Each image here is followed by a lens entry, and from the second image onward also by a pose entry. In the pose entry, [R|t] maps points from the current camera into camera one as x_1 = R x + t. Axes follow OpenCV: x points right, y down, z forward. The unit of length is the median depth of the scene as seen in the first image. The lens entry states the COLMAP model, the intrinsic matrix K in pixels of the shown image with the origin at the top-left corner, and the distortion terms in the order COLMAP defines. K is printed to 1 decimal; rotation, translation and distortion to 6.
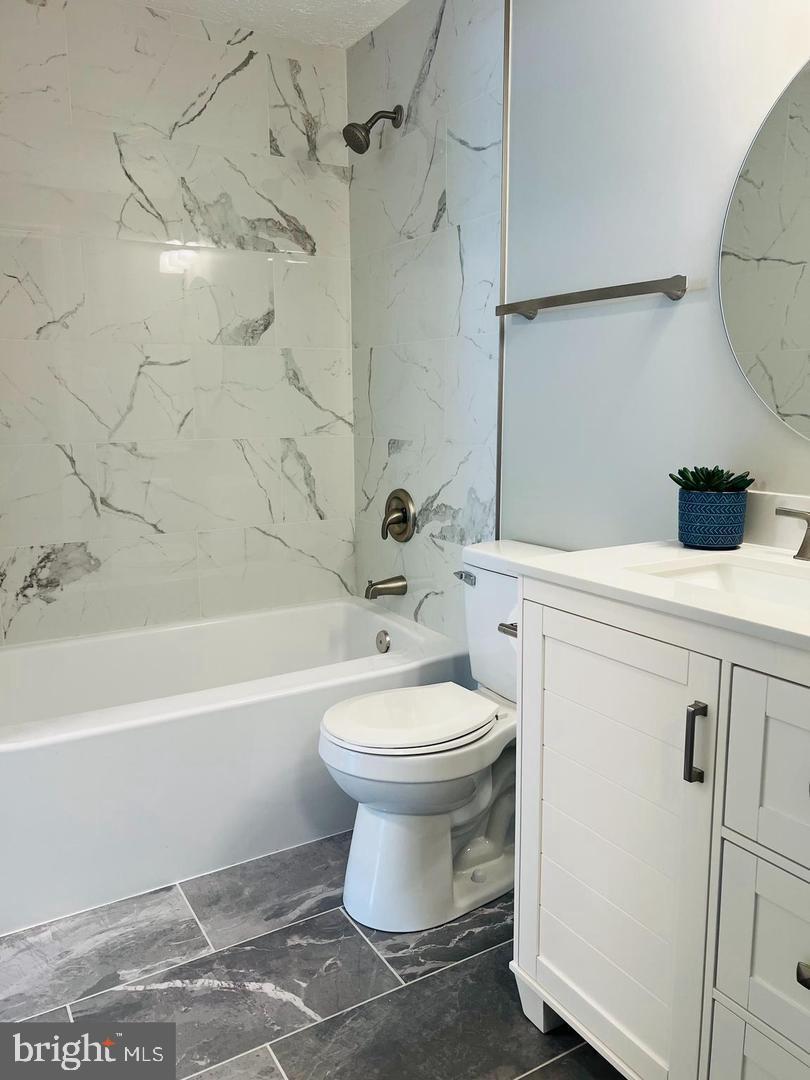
lens RADIAL K [[813.2, 0, 415.0], [0, 813.2, 541.6], [0, 0, 1]] dist [0.040172, -0.043986]
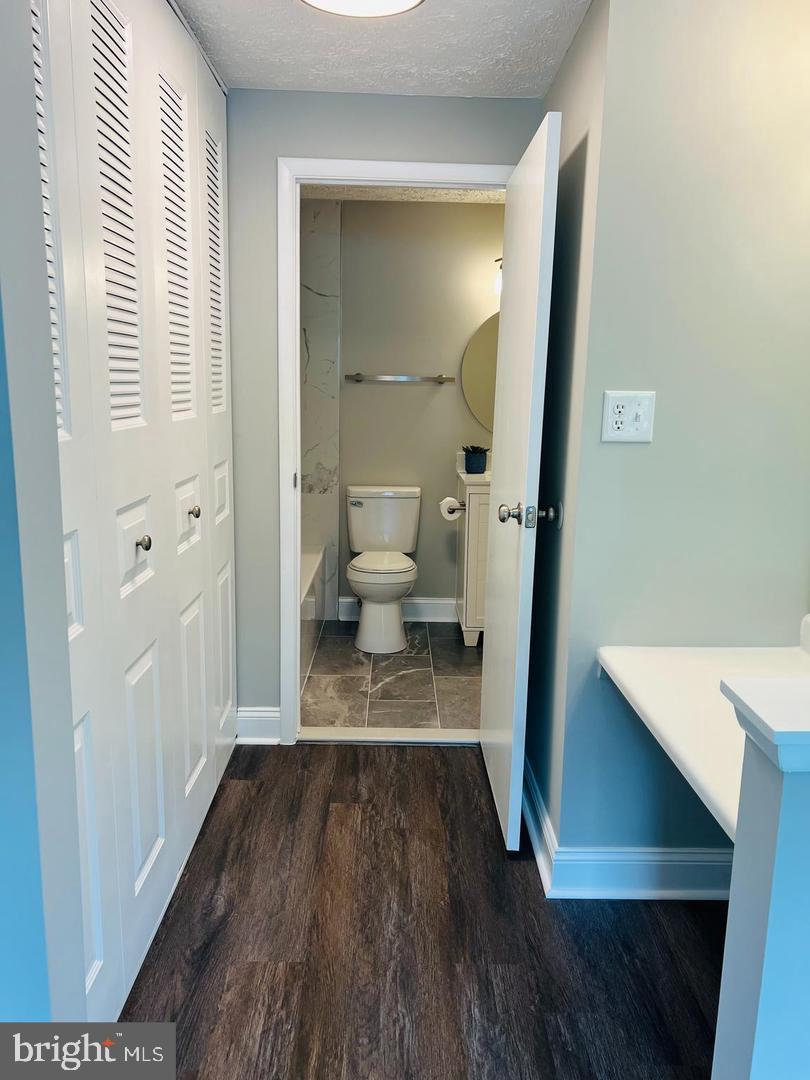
lens RADIAL K [[813.2, 0, 411.9], [0, 813.2, 532.4], [0, 0, 1]] dist [0.040172, -0.043986]
pose [[0.481303, -0.135076, 0.866084, -1.964605], [0.113840, 0.989320, 0.091033, -0.066425], [-0.869130, 0.054781, 0.491540, -0.190609]]
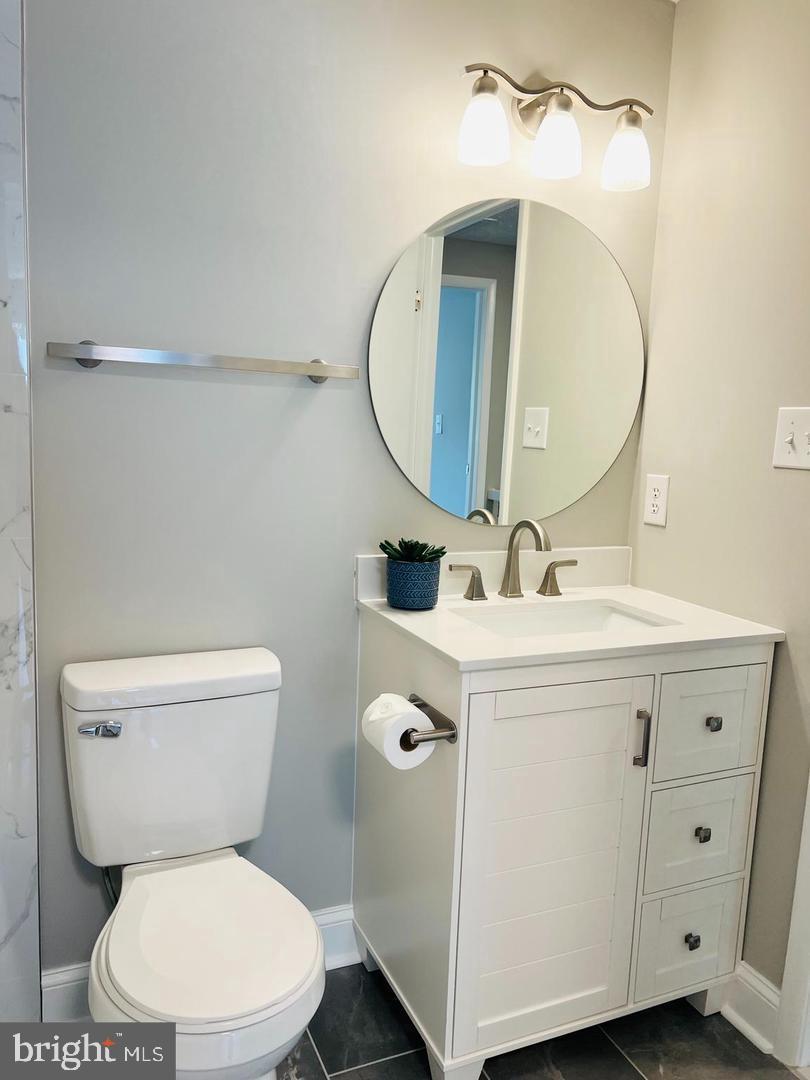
lens RADIAL K [[813.2, 0, 405.3], [0, 813.2, 545.0], [0, 0, 1]] dist [0.040172, -0.043986]
pose [[0.119724, -0.115937, 0.986015, -0.666579], [0.117347, 0.987849, 0.101905, -0.175742], [-0.985848, 0.103505, 0.131874, 0.720248]]
